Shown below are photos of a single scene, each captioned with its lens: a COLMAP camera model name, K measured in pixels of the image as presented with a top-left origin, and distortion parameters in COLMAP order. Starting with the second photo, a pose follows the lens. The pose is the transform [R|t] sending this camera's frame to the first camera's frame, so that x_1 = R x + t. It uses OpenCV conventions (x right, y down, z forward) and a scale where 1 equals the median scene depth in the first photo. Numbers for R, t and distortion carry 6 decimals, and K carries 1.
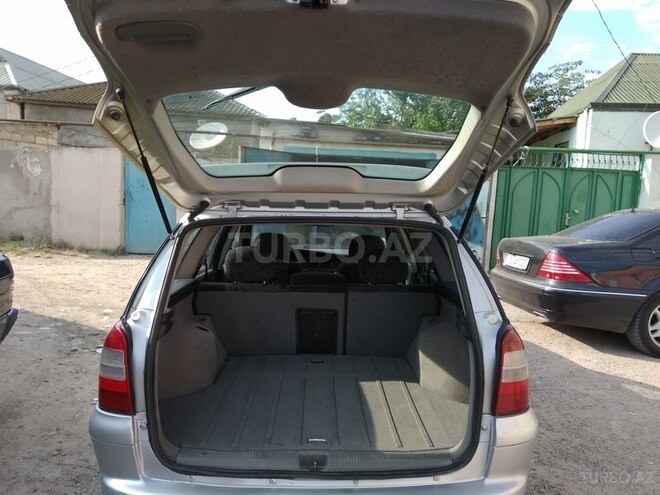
lens RADIAL K [[502.2, 0, 325.3], [0, 502.2, 244.5], [0, 0, 1]] dist [0.059147, -0.056805]
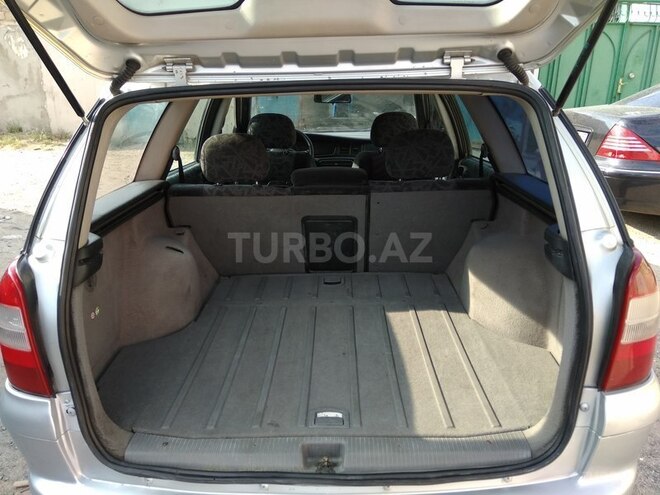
lens RADIAL K [[502.2, 0, 325.6], [0, 502.2, 249.7], [0, 0, 1]] dist [0.059147, -0.056805]
pose [[0.998680, -0.024320, -0.045249, 0.014823], [0.034349, 0.971101, 0.236183, -0.000069], [0.038198, -0.237425, 0.970654, 0.354358]]
